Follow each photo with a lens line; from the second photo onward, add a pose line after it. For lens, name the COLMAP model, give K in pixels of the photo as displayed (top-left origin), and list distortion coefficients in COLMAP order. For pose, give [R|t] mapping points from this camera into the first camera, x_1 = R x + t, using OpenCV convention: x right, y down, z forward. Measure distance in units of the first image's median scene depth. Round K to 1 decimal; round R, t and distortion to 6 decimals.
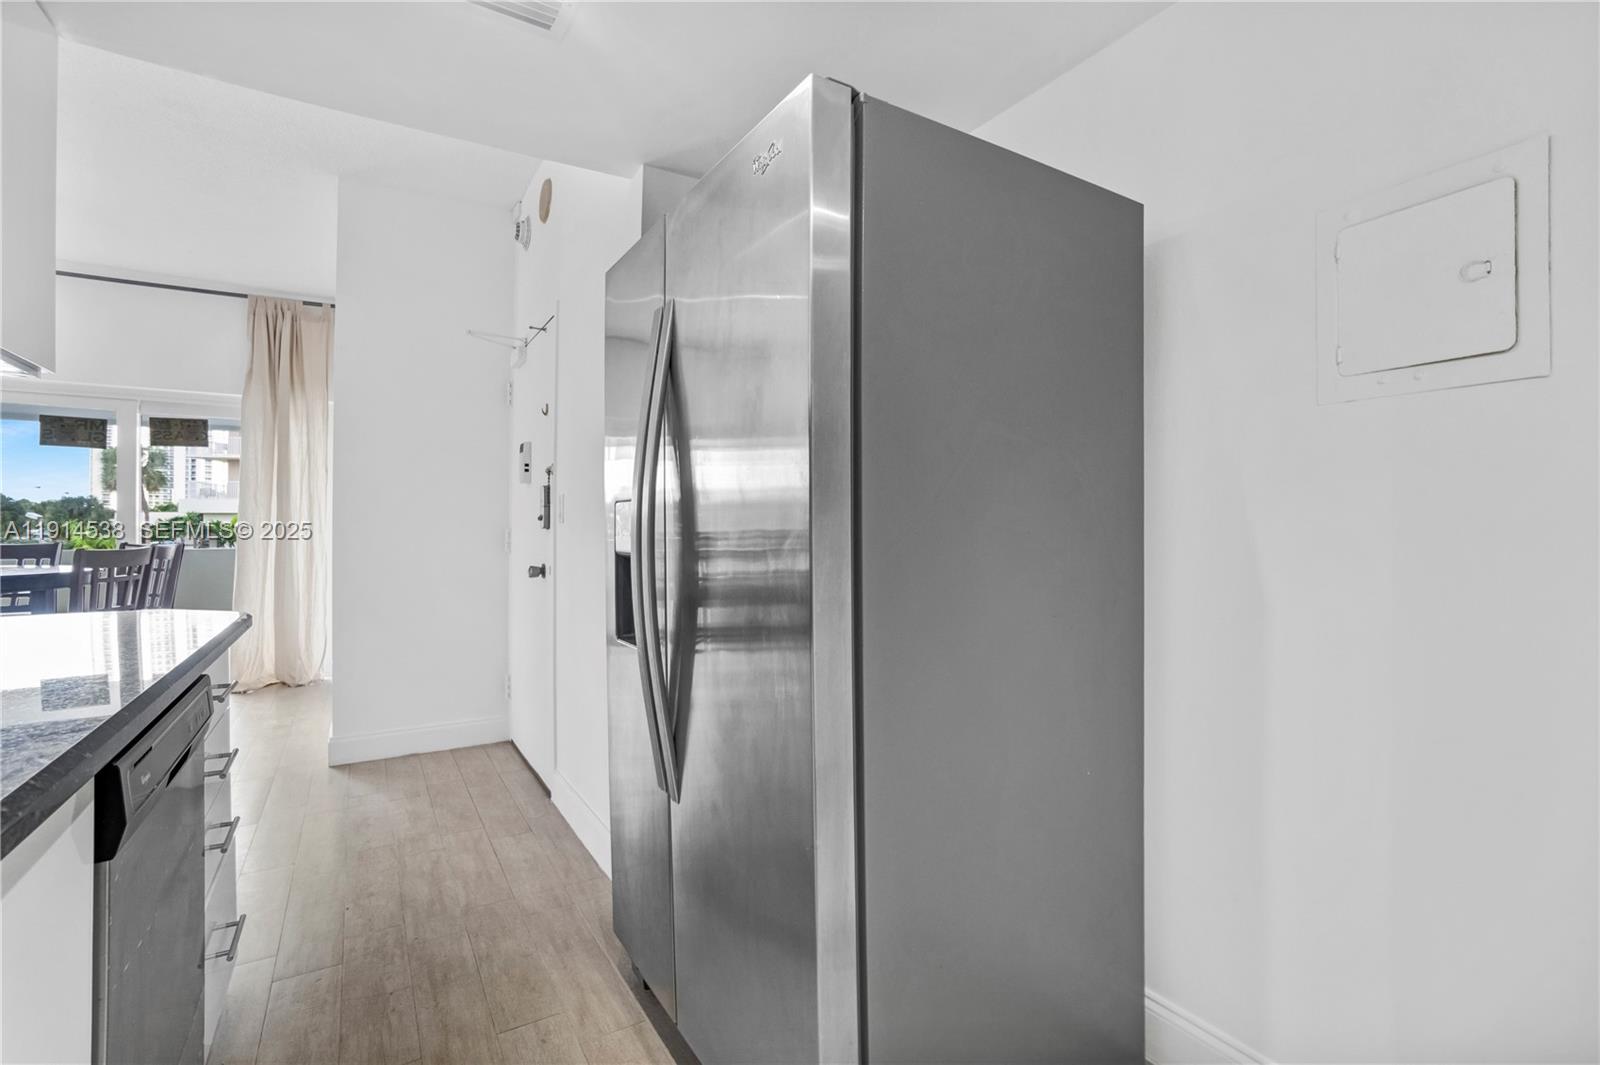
lens RADIAL K [[732.8, 0, 792.2], [0, 732.8, 525.9], [0, 0, 1]] dist [-0.057658, 0.021367]
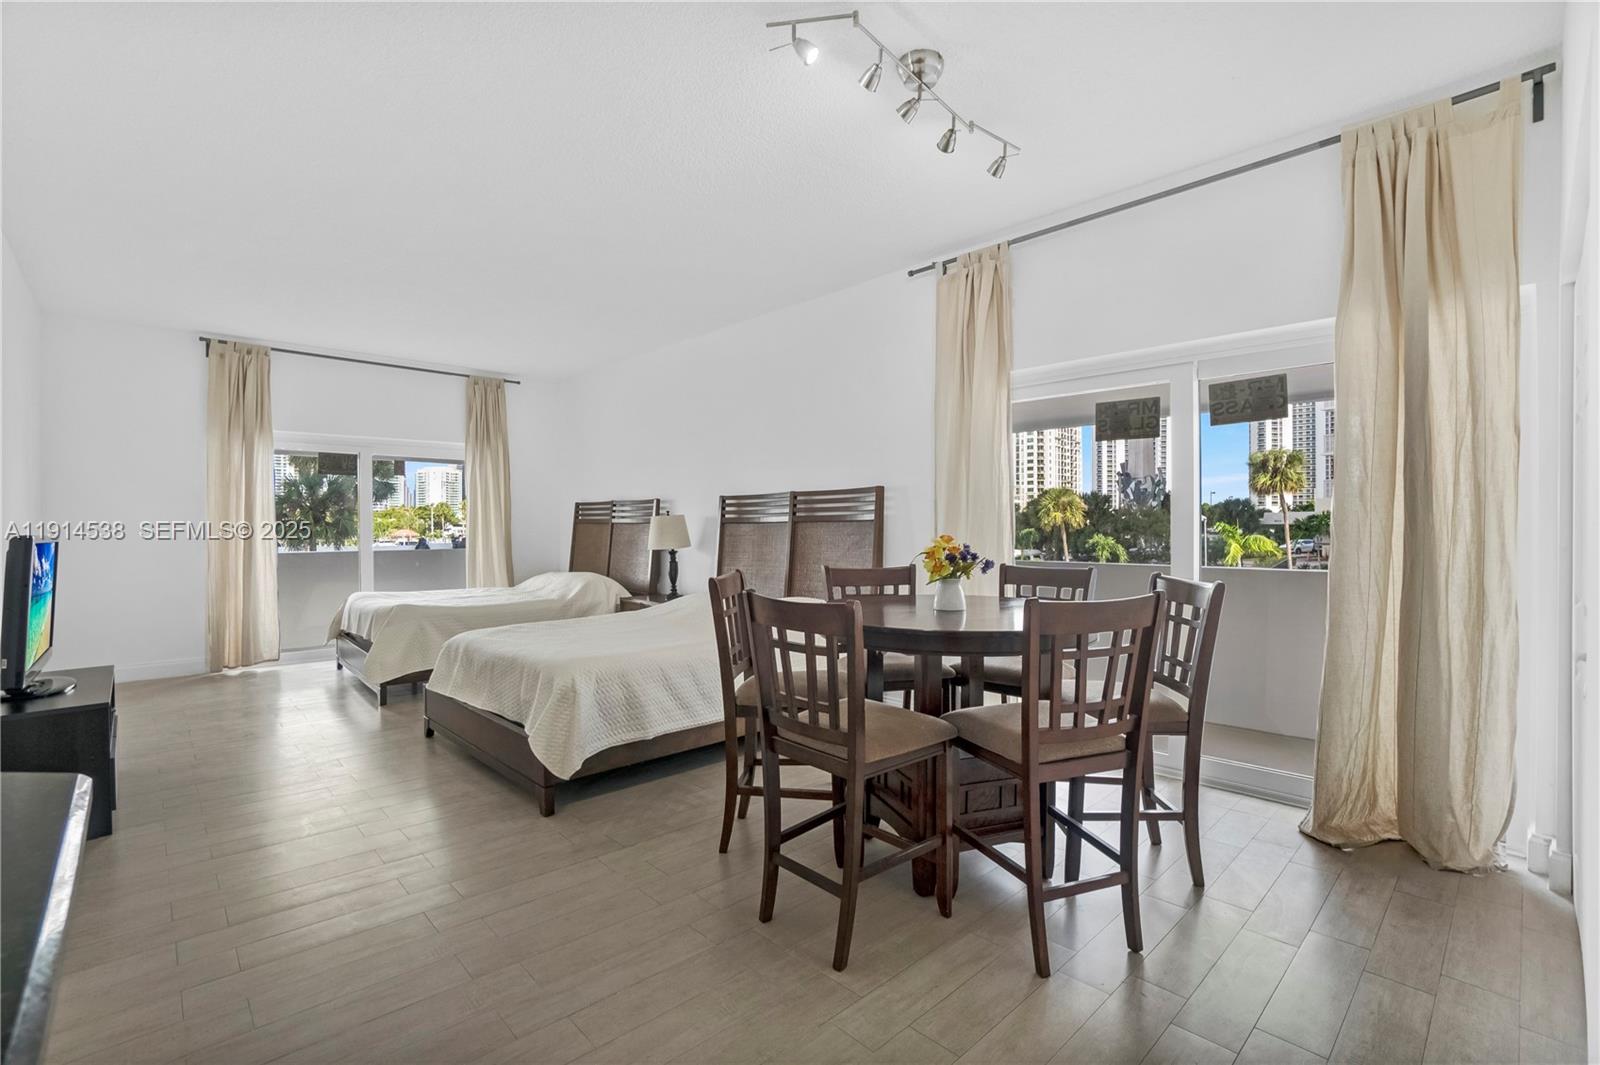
lens RADIAL K [[732.8, 0, 793.6], [0, 732.8, 532.8], [0, 0, 1]] dist [-0.057658, 0.021367]
pose [[0.220853, 0.005098, -0.975294, -0.313928], [0.008746, 0.999936, 0.007207, -0.018287], [0.975268, -0.010121, 0.220794, 0.451171]]
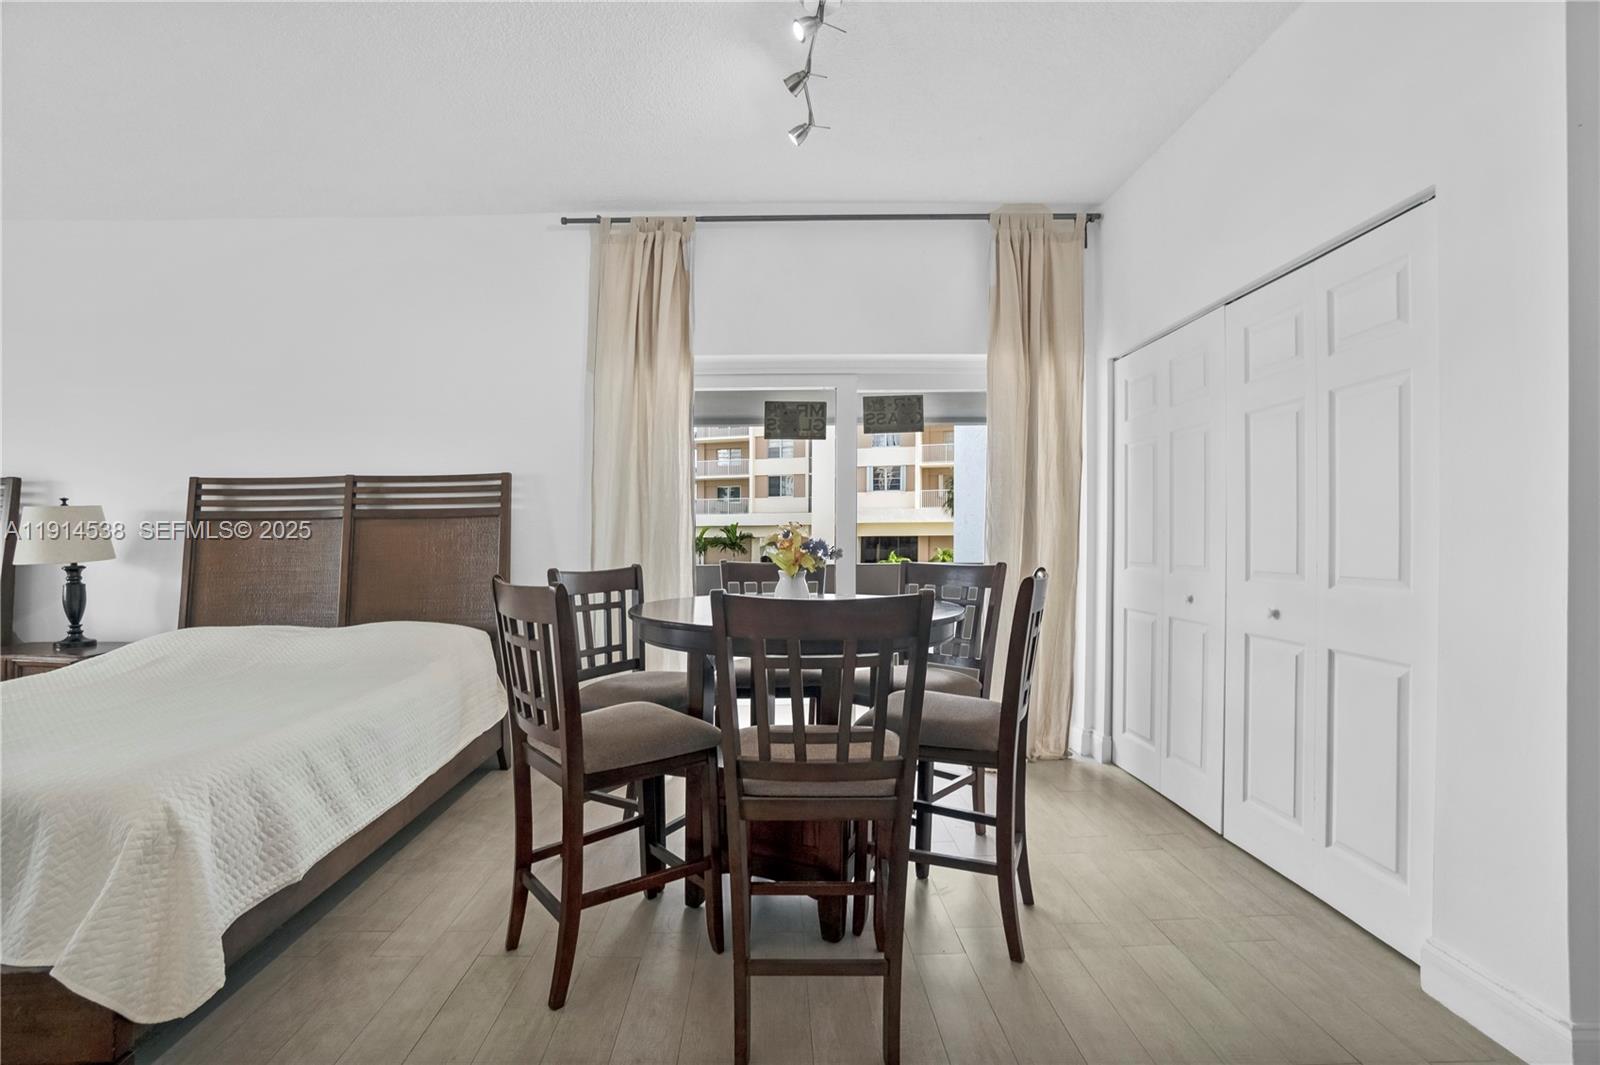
lens RADIAL K [[732.8, 0, 807.6], [0, 732.8, 525.3], [0, 0, 1]] dist [-0.057658, 0.021367]
pose [[0.871028, -0.014371, -0.491023, -0.570777], [0.011991, 0.999896, -0.007994, -0.006994], [0.491087, 0.001075, 0.871110, 0.272066]]
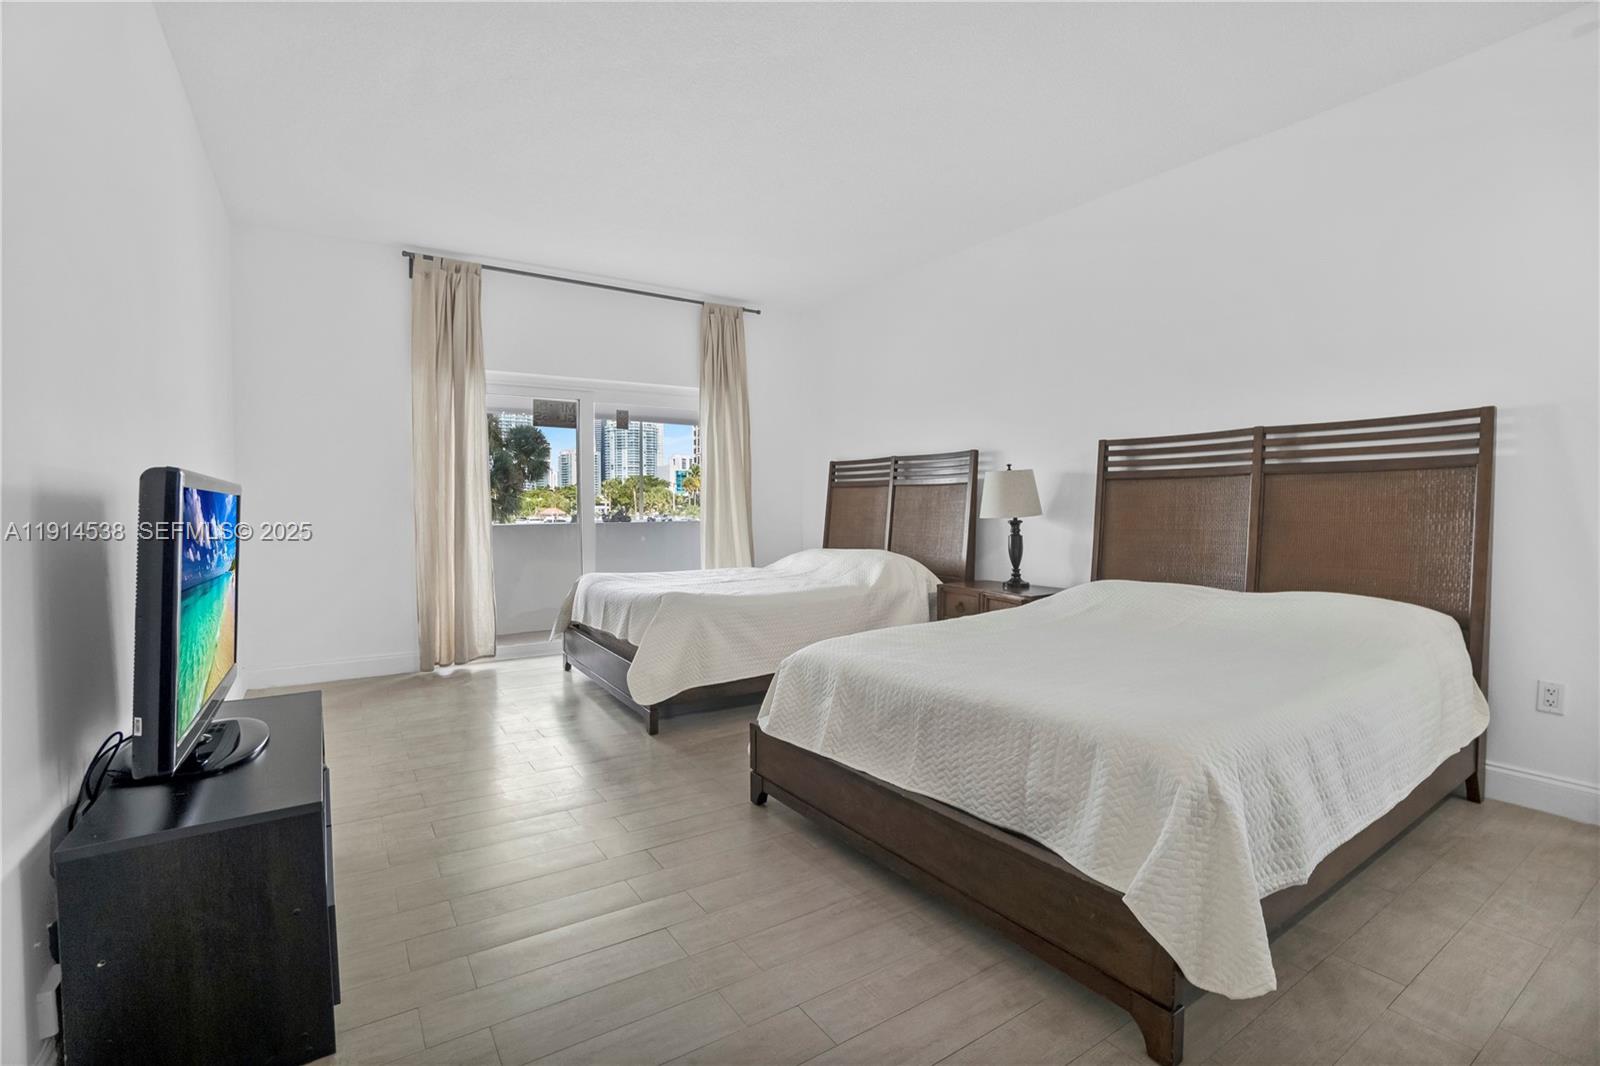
lens RADIAL K [[732.8, 0, 792.1], [0, 732.8, 534.6], [0, 0, 1]] dist [-0.057658, 0.021367]
pose [[0.053582, 0.038606, -0.997817, -0.694129], [0.012634, 0.999146, 0.039336, -0.001388], [0.998484, -0.014714, 0.053048, 0.212078]]
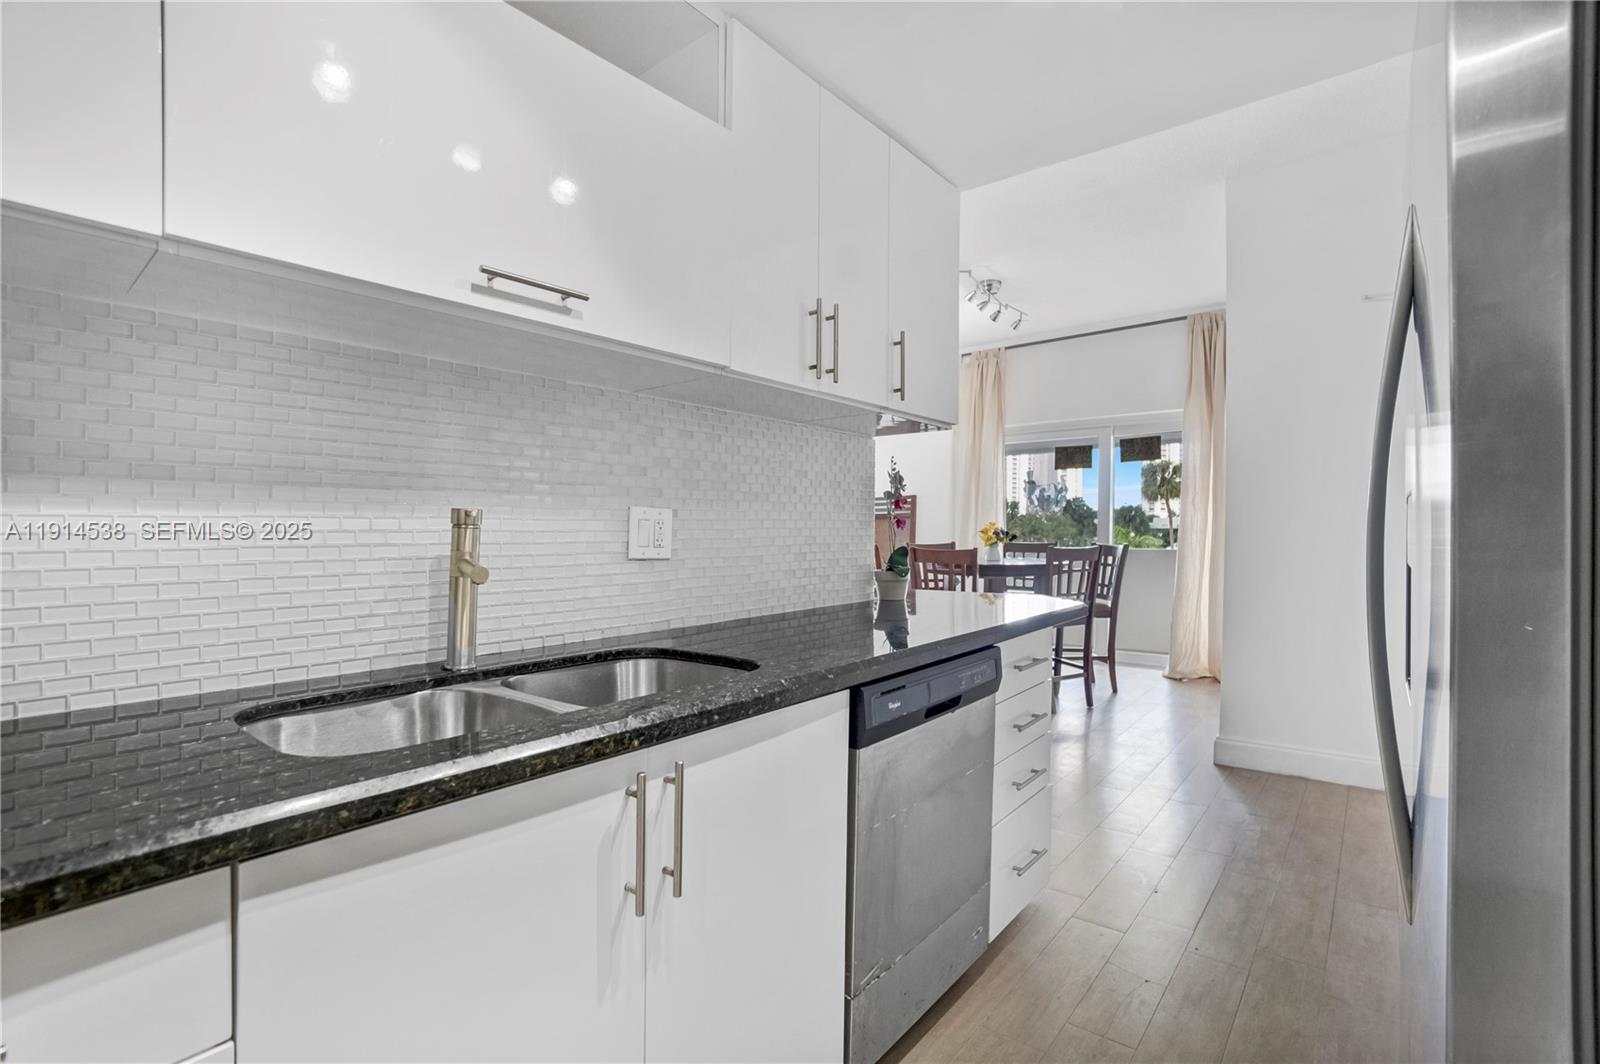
lens RADIAL K [[732.8, 0, 793.3], [0, 732.8, 551.0], [0, 0, 1]] dist [-0.057658, 0.021367]
pose [[0.334306, 0.025593, -0.942117, 0.075982], [0.003864, 0.999586, 0.028526, 0.000205], [0.942457, -0.013176, 0.334069, 0.061415]]
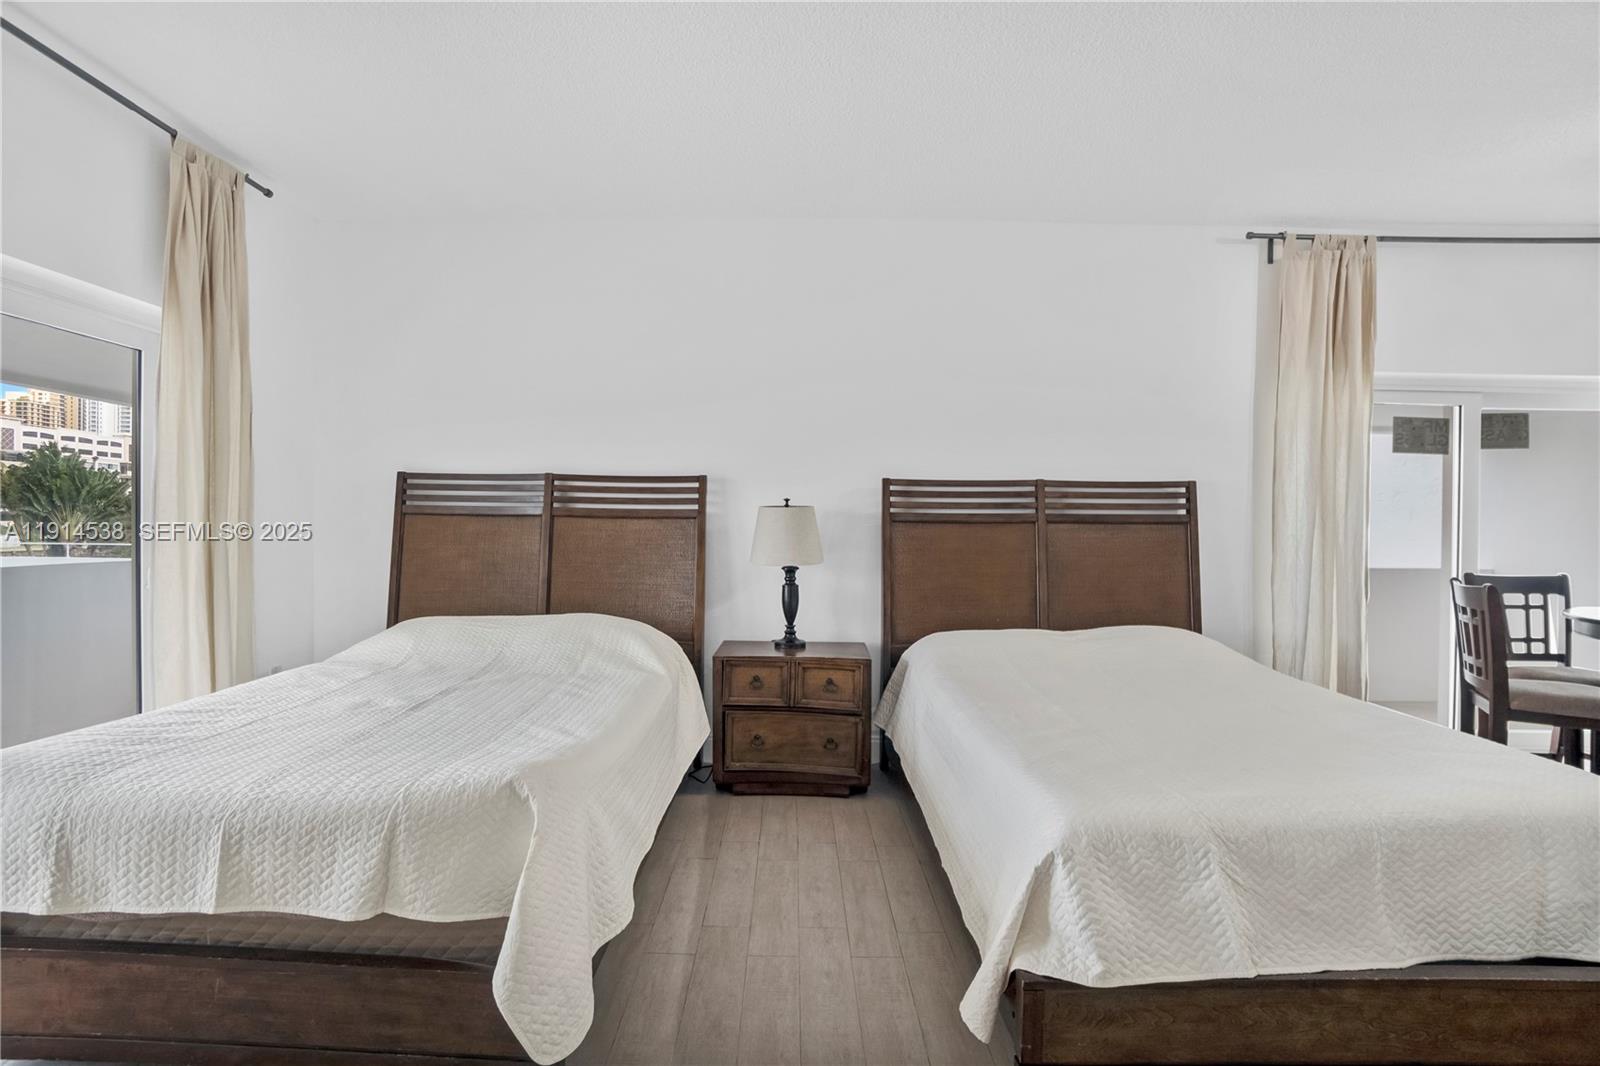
lens RADIAL K [[732.8, 0, 792.7], [0, 732.8, 520.6], [0, 0, 1]] dist [-0.057658, 0.021367]
pose [[0.860157, 0.002924, -0.510021, -1.178219], [-0.006370, 0.999967, -0.005010, -0.022513], [0.509990, 0.007558, 0.860147, -0.093543]]
